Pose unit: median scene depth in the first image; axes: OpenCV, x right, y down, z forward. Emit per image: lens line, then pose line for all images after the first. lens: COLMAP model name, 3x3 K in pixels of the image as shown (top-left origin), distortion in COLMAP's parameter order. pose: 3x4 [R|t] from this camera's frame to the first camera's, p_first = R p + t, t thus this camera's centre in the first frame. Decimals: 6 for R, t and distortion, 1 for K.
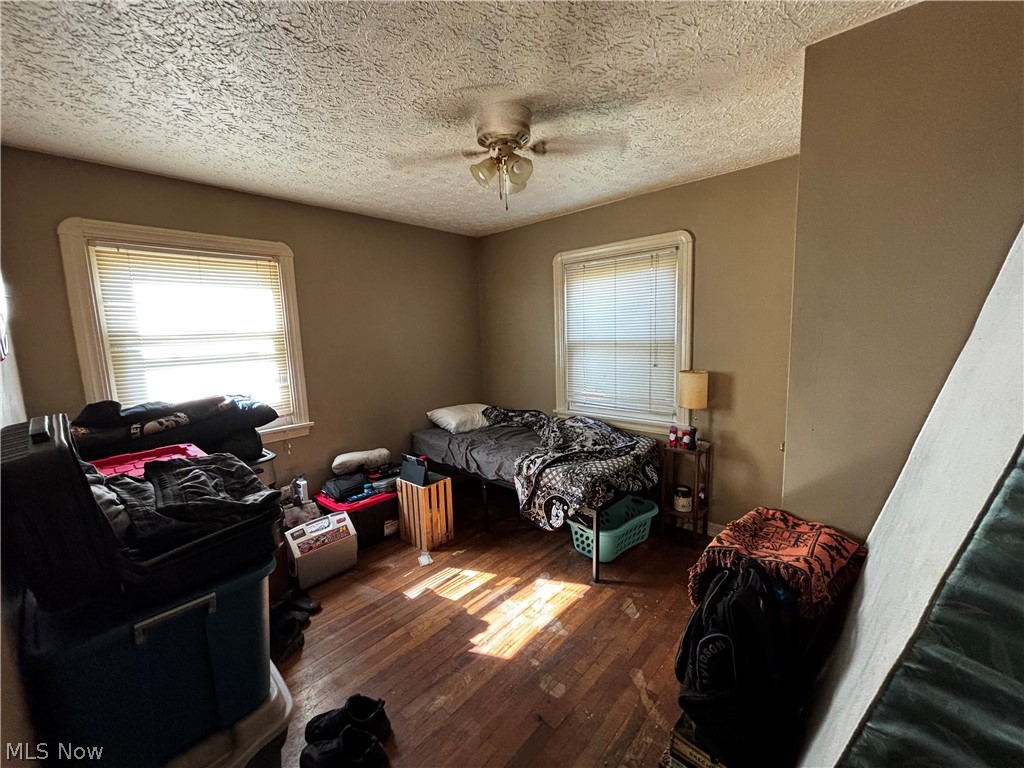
lens RADIAL K [[409.5, 0, 512.0], [0, 409.5, 382.0], [0, 0, 1]] dist [-0.000089, -0.000044]
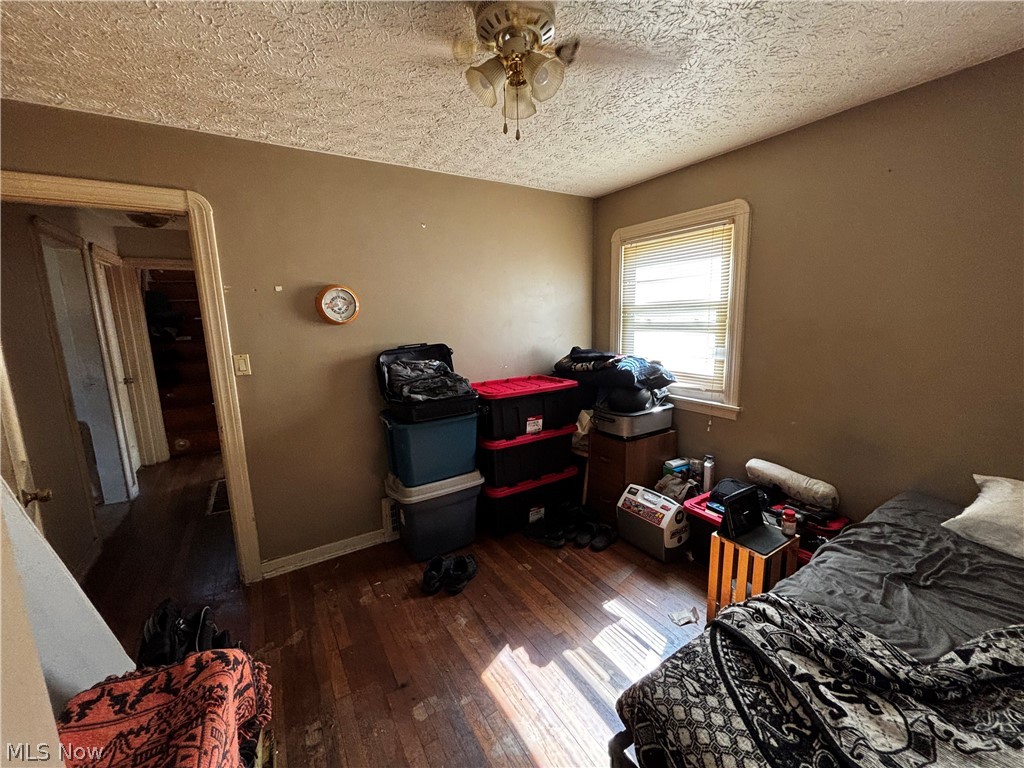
lens RADIAL K [[409.5, 0, 513.0], [0, 409.5, 383.1], [0, 0, 1]] dist [-0.000089, -0.000044]
pose [[-0.256276, 0.200089, -0.945668, 0.536439], [-0.088825, 0.969326, 0.229167, -0.130787], [0.962514, 0.142729, -0.230642, 0.900041]]
